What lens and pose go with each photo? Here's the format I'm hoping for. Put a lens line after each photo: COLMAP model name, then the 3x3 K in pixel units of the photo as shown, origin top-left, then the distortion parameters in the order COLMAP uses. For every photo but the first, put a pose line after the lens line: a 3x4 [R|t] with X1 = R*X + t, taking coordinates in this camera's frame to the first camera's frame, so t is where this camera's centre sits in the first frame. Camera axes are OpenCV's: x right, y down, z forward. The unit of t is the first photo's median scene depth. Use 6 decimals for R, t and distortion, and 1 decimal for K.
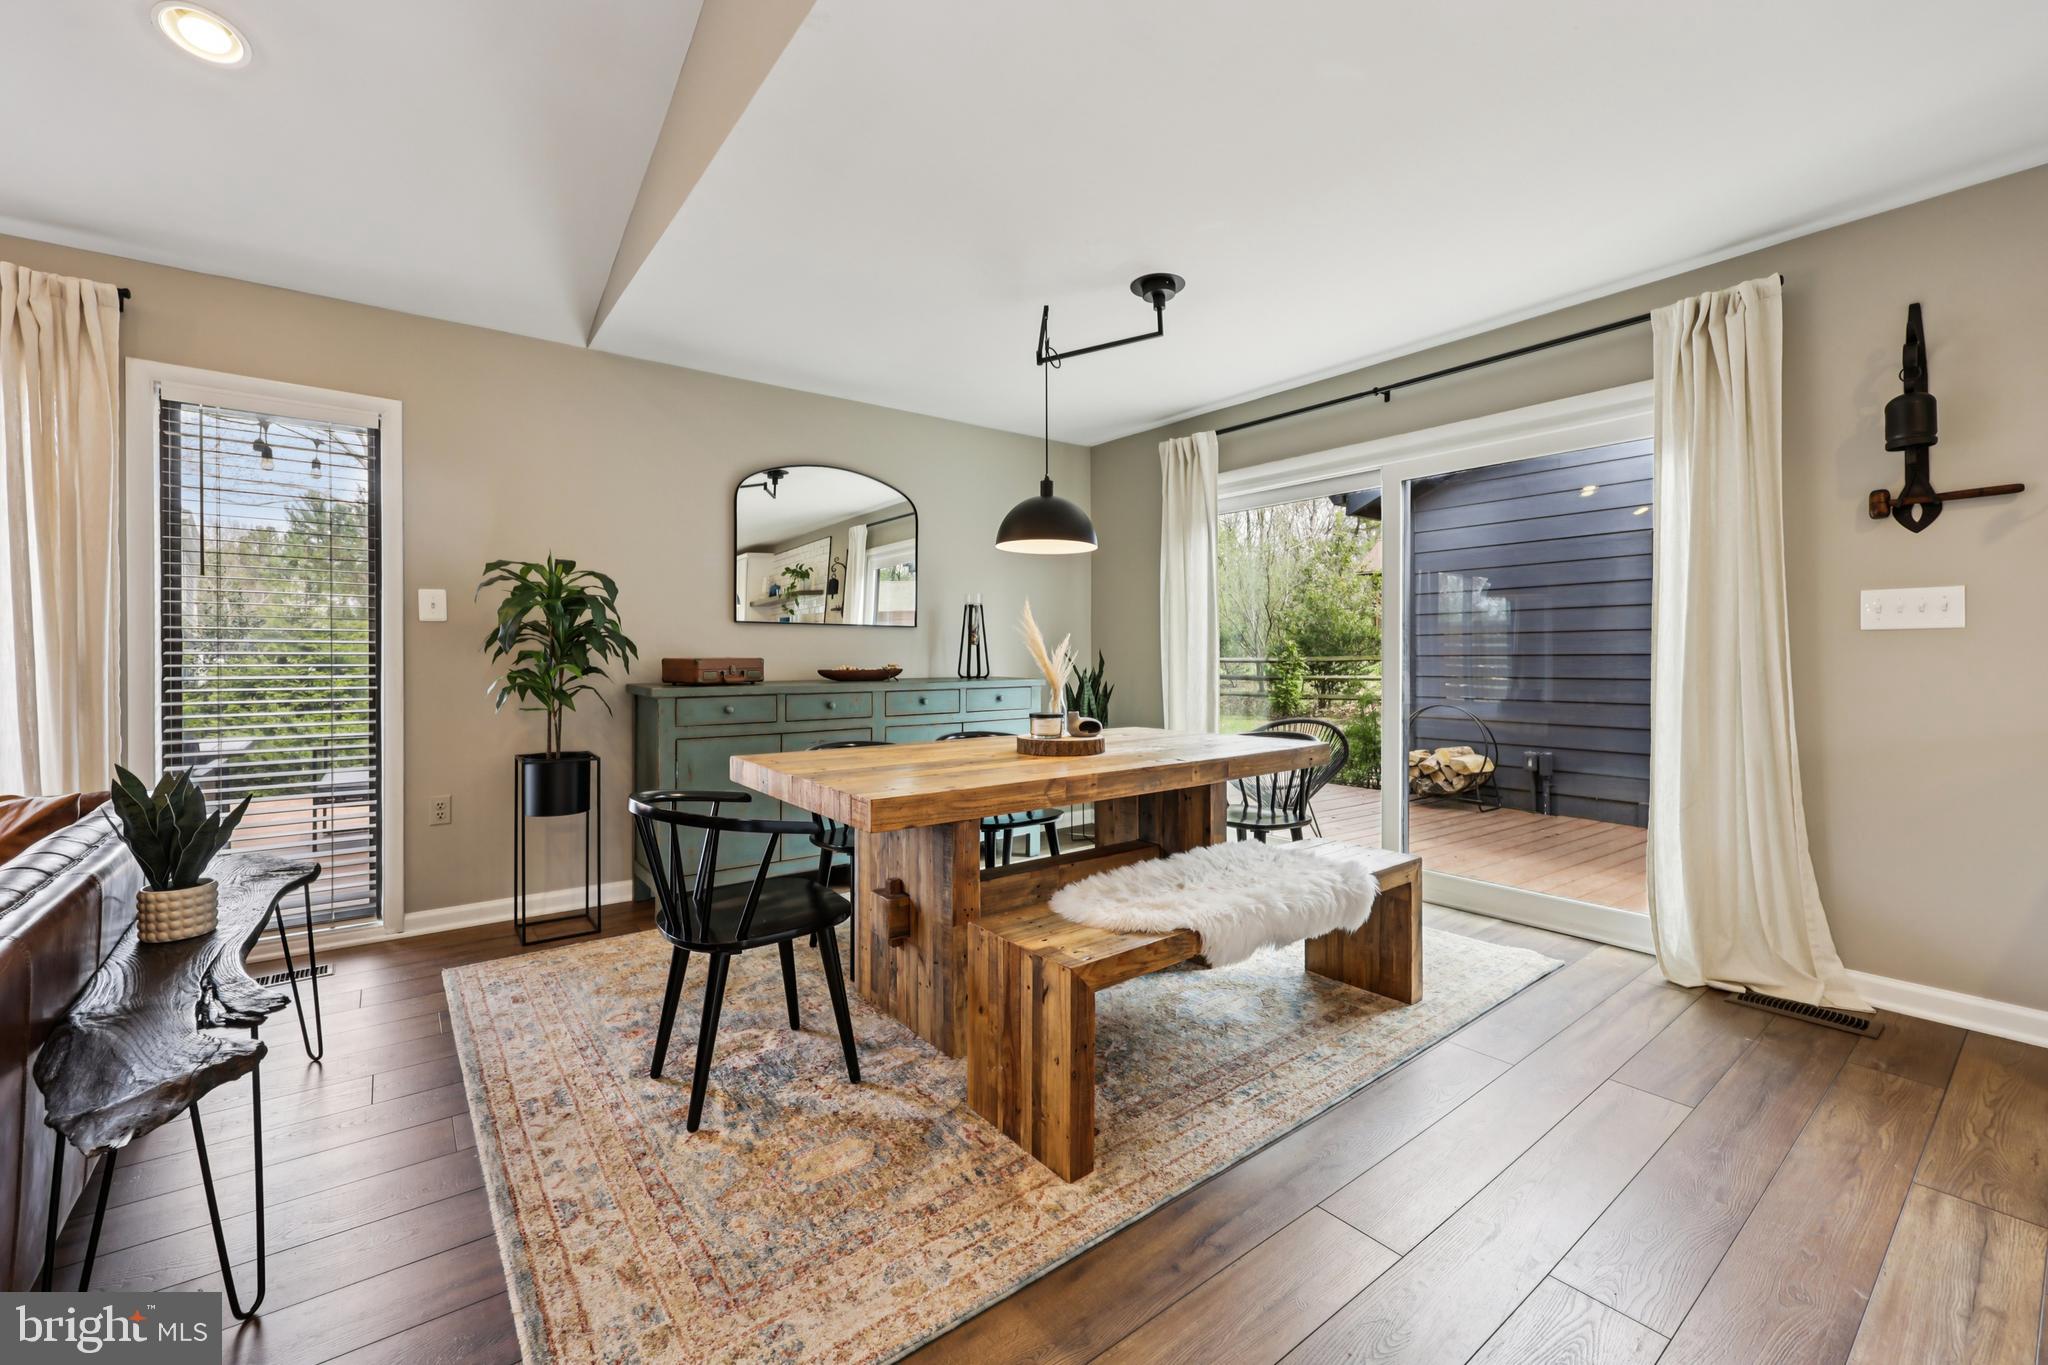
lens RADIAL K [[833.7, 0, 1022.5], [0, 833.7, 664.5], [0, 0, 1]] dist [0.001957, -0.000477]
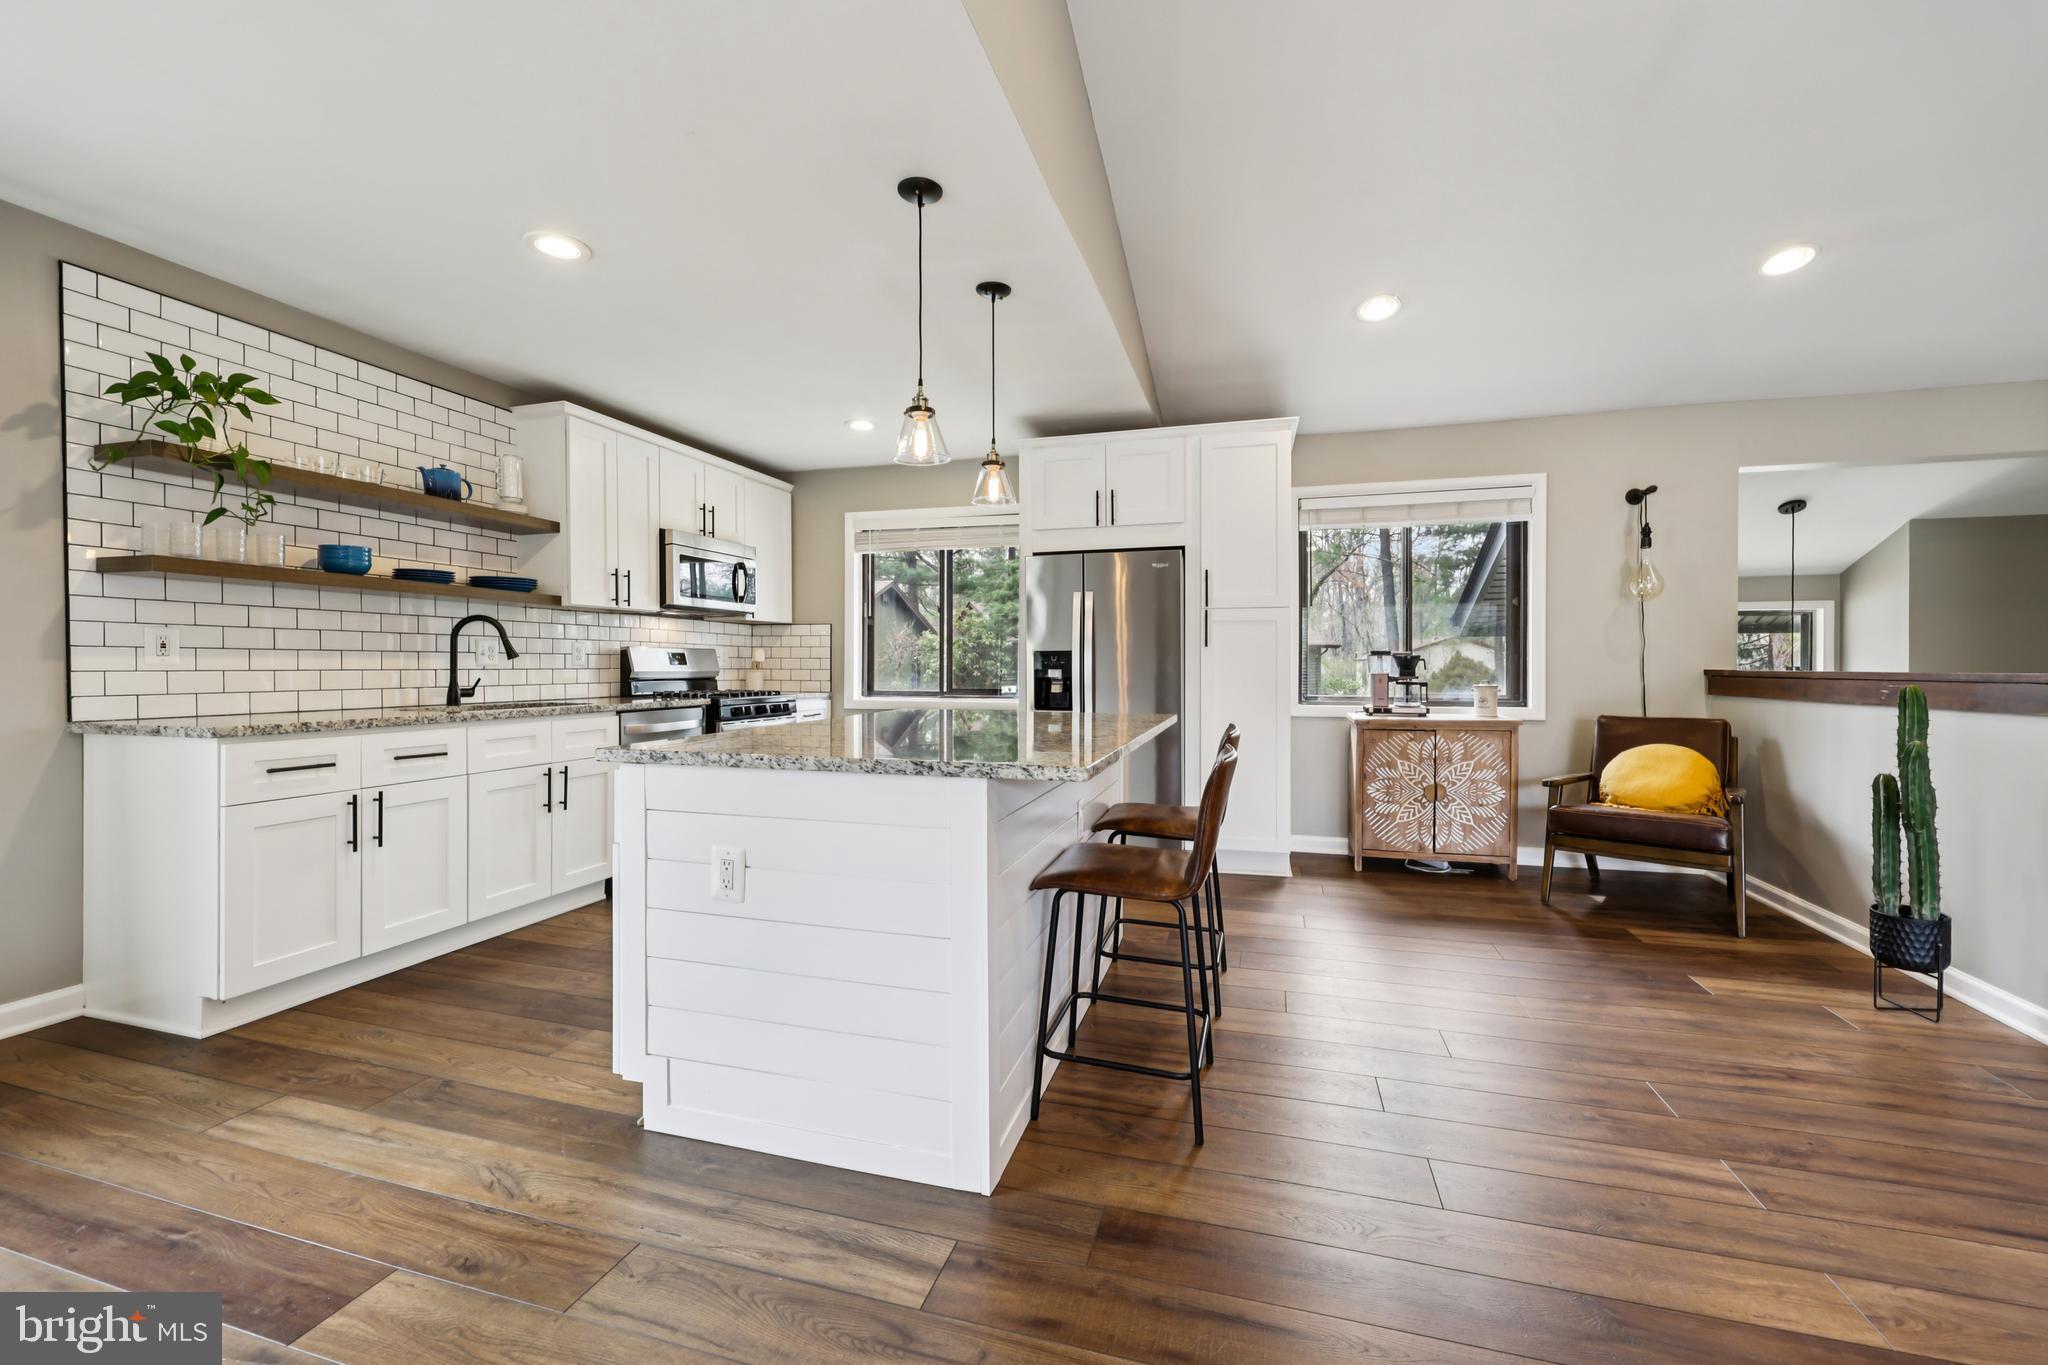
lens RADIAL K [[833.7, 0, 1030.9], [0, 833.7, 671.6], [0, 0, 1]] dist [0.001957, -0.000477]
pose [[-0.598990, -0.004570, 0.800744, -0.269186], [0.005112, 0.999942, 0.009531, -0.005008], [-0.800740, 0.009802, -0.598931, 0.406164]]
